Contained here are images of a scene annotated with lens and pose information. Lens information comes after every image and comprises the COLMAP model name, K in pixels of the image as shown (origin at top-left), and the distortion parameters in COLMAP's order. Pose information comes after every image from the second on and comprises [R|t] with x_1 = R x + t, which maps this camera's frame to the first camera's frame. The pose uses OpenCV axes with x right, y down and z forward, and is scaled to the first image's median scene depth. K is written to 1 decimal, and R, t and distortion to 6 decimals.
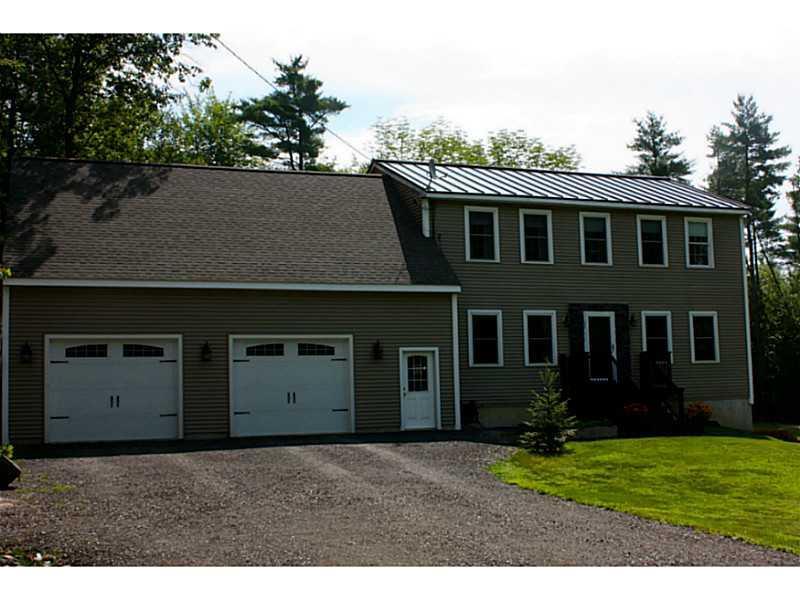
lens RADIAL K [[1072.7, 0, 405.4], [0, 1072.7, 294.2], [0, 0, 1]] dist [-0.130215, 0.000000]
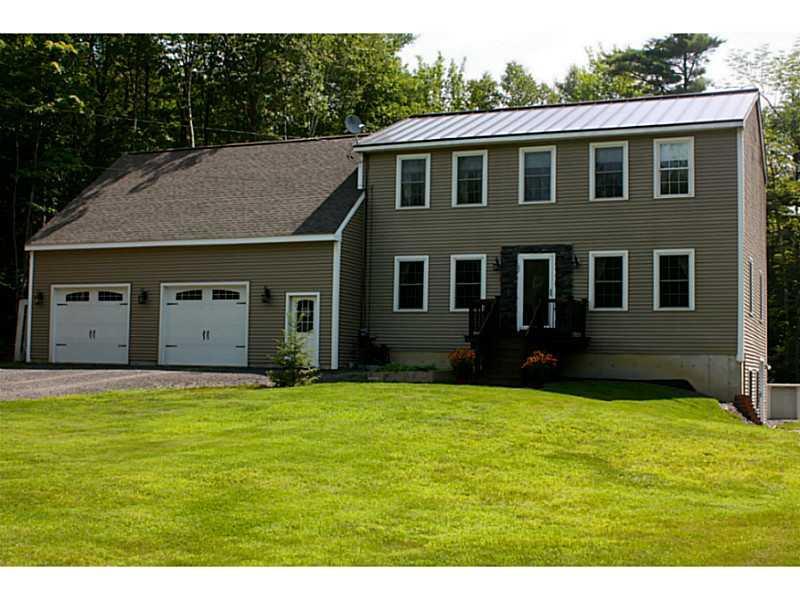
lens RADIAL K [[987.1, 0, 396.3], [0, 987.1, 298.8], [0, 0, 1]] dist [-0.042473, 0.000000]
pose [[0.730261, 0.004755, -0.683152, 0.696181], [0.038680, 0.998084, 0.048295, 0.009545], [0.682073, -0.061692, 0.728677, 0.293780]]
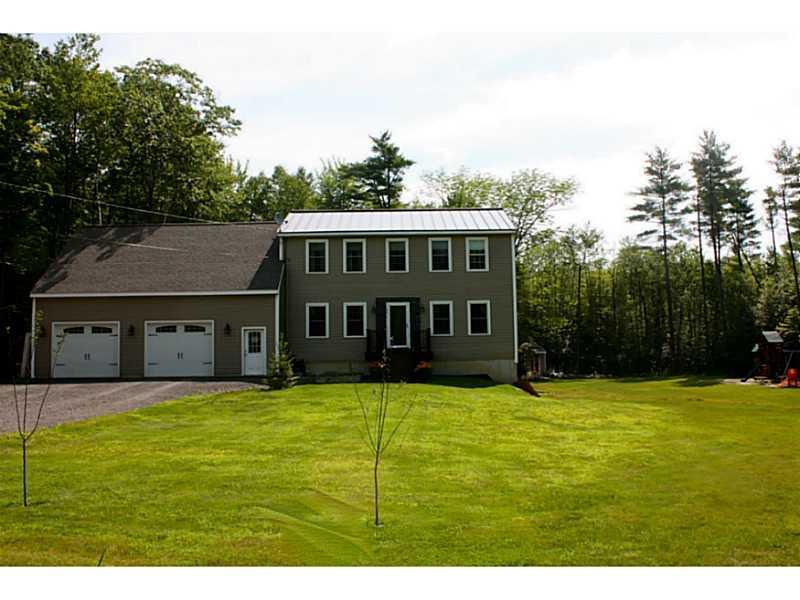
lens RADIAL K [[775.2, 0, 394.6], [0, 775.2, 300.0], [0, 0, 1]] dist [-0.129073, 0.000000]
pose [[0.936498, -0.019592, -0.350126, 0.586075], [0.027830, 0.999441, 0.018513, -0.008442], [0.349568, -0.027081, 0.936520, -0.061639]]
